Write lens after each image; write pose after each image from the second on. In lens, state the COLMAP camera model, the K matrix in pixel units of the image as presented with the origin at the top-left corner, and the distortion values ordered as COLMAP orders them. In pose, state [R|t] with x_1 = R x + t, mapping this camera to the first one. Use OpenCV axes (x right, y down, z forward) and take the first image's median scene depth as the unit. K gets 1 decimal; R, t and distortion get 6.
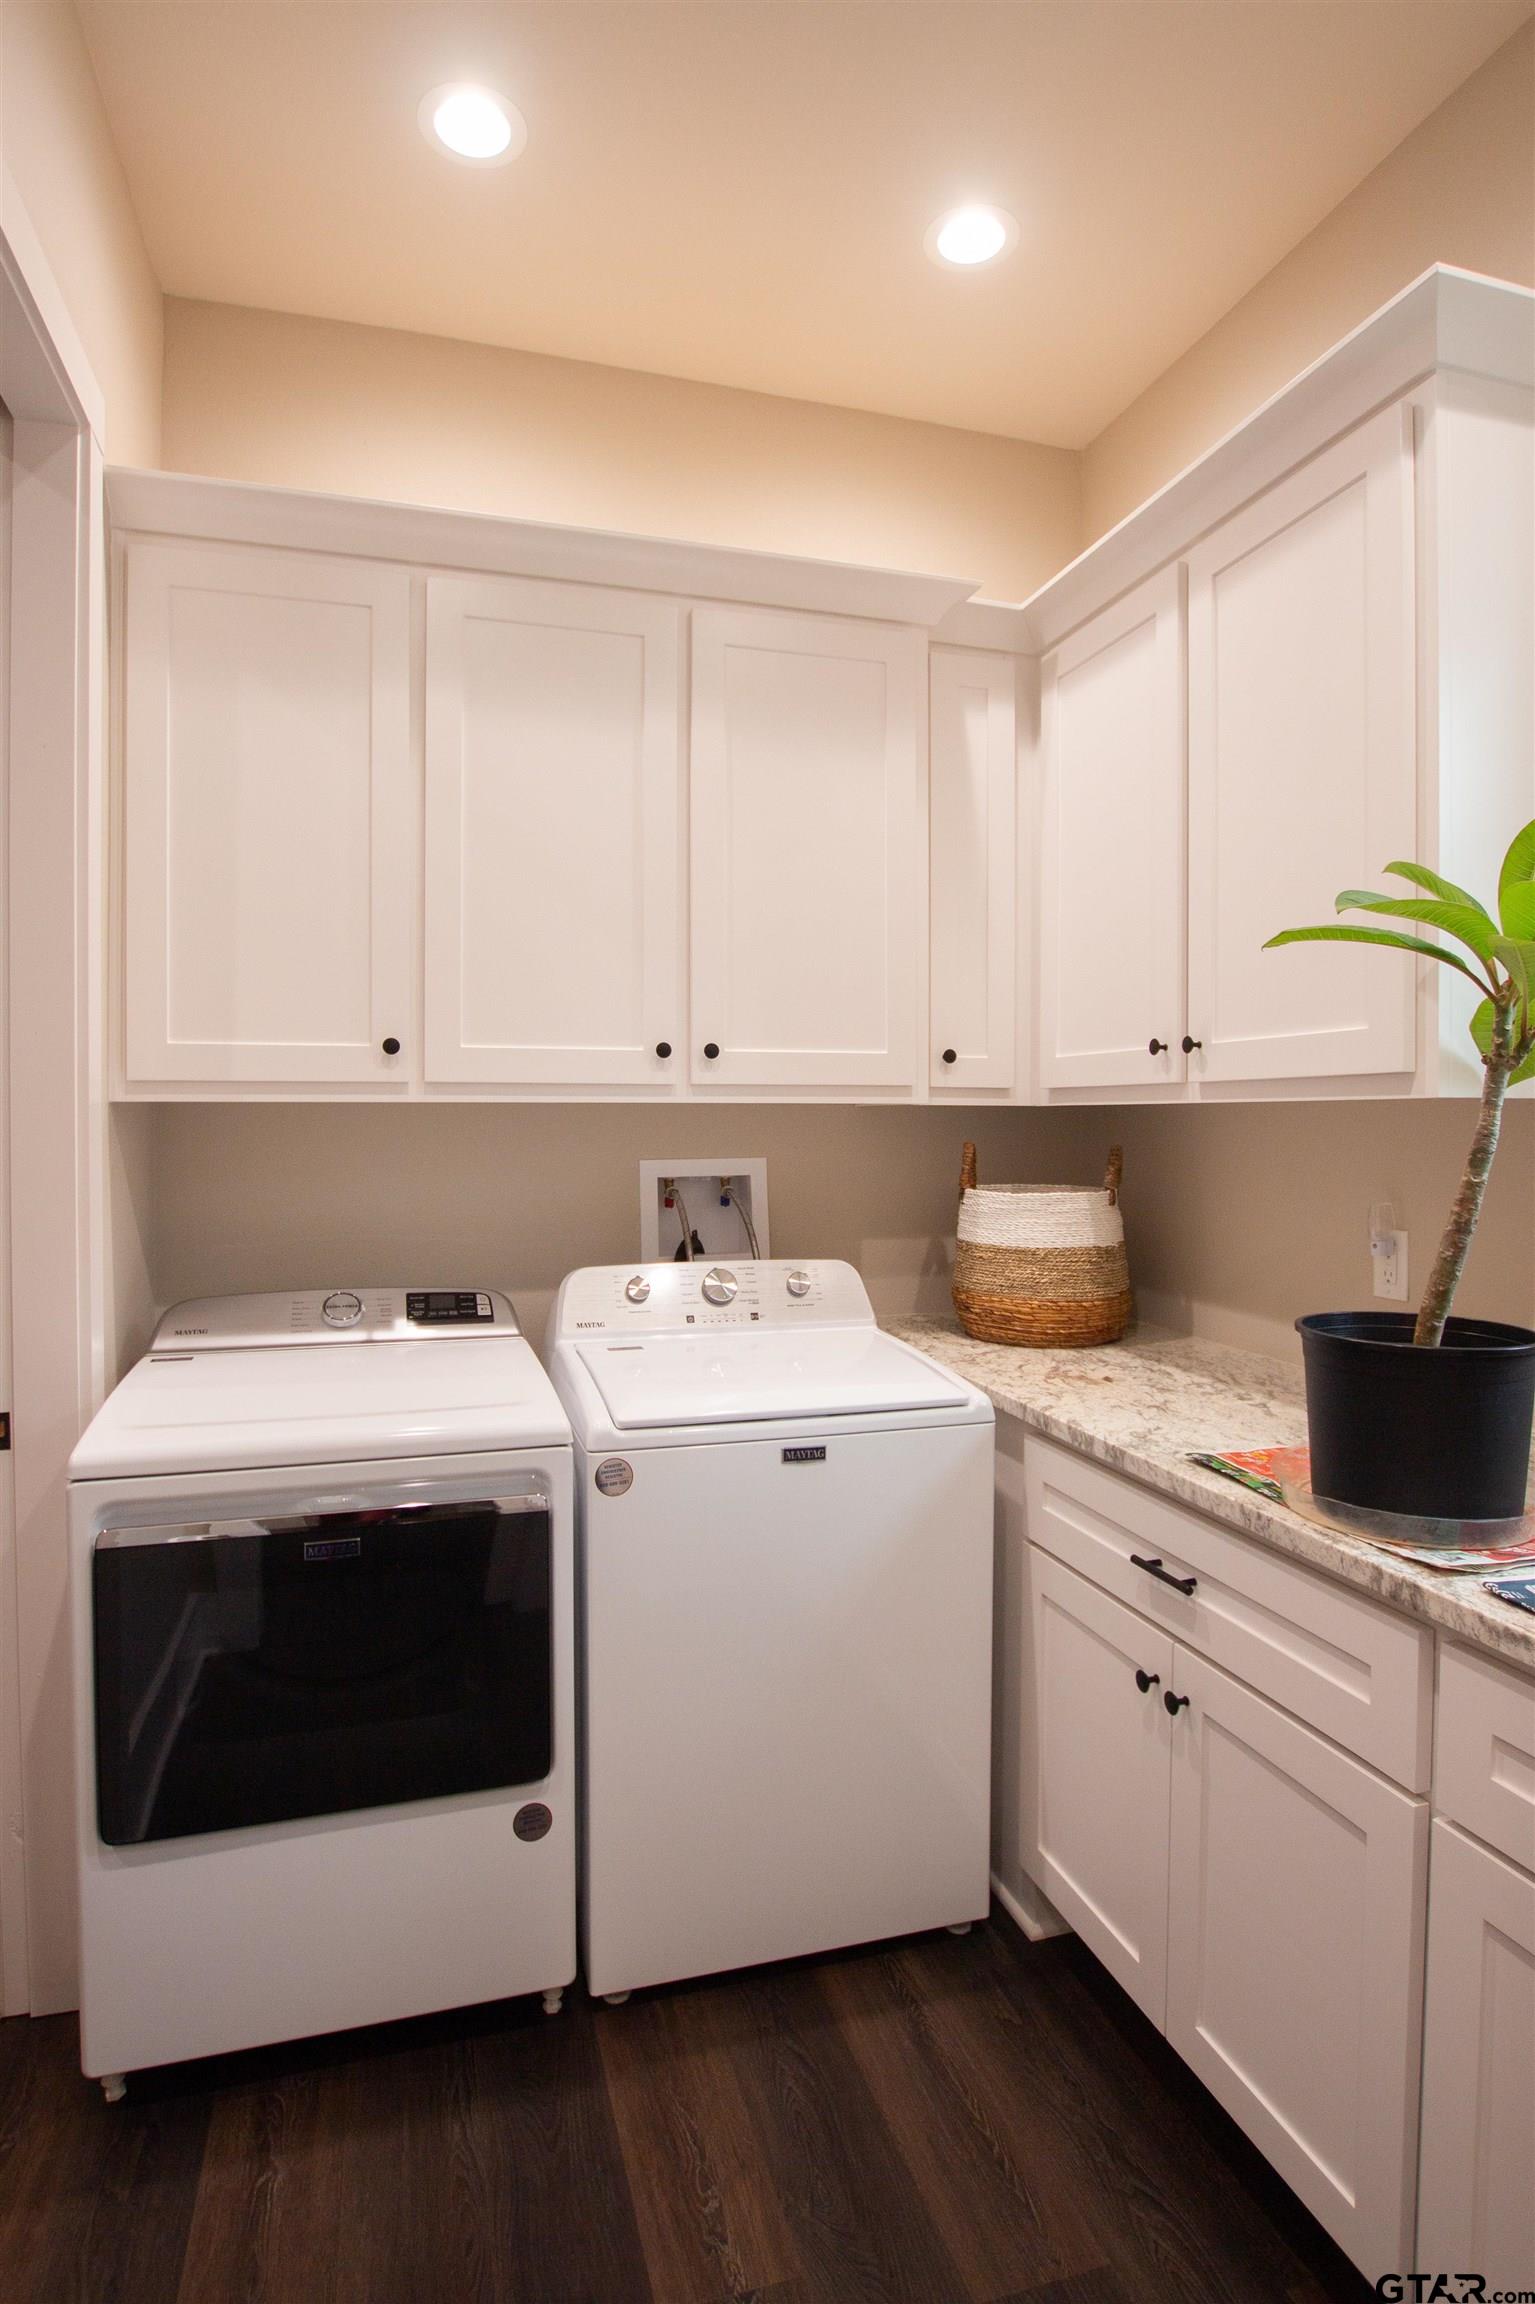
lens RADIAL K [[1205.7, 0, 761.2], [0, 1205.7, 1146.5], [0, 0, 1]] dist [-0.034278, 0.005481]
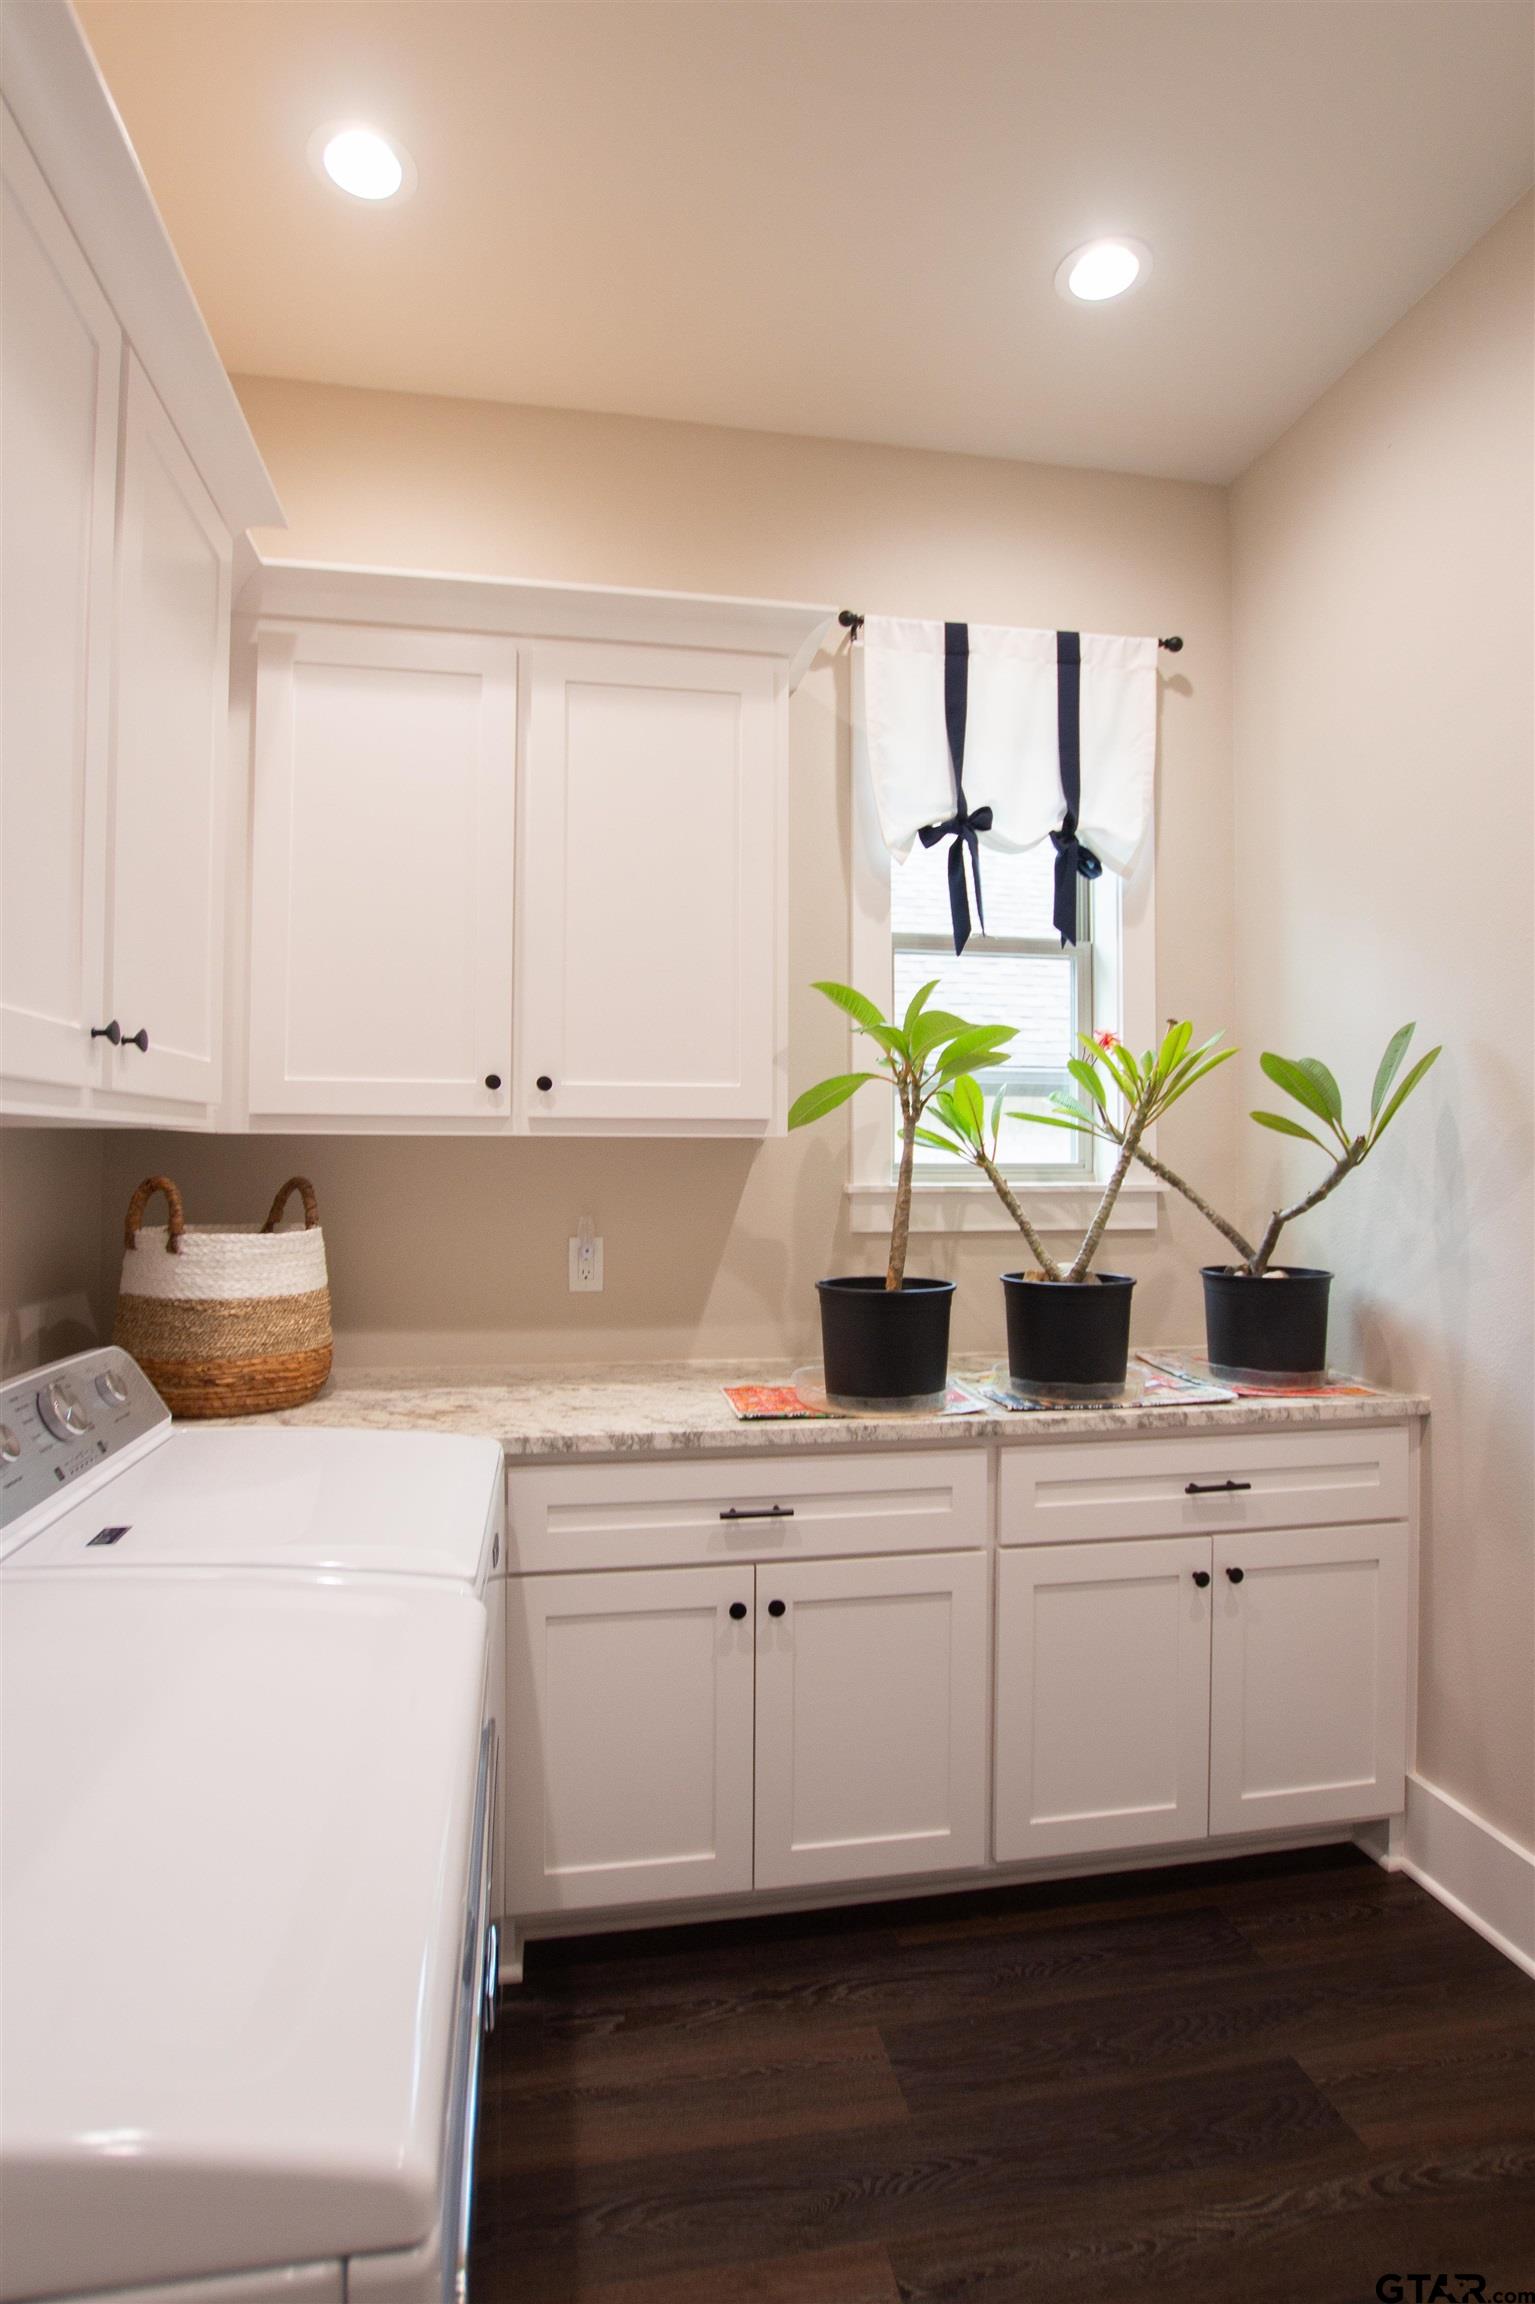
lens RADIAL K [[1205.7, 0, 719.8], [0, 1205.7, 1121.0], [0, 0, 1]] dist [-0.034278, 0.005481]
pose [[0.117628, 0.014032, 0.992959, -0.800403], [0.016686, 0.999731, -0.016104, -0.030303], [-0.992918, 0.018463, 0.117362, 0.762086]]
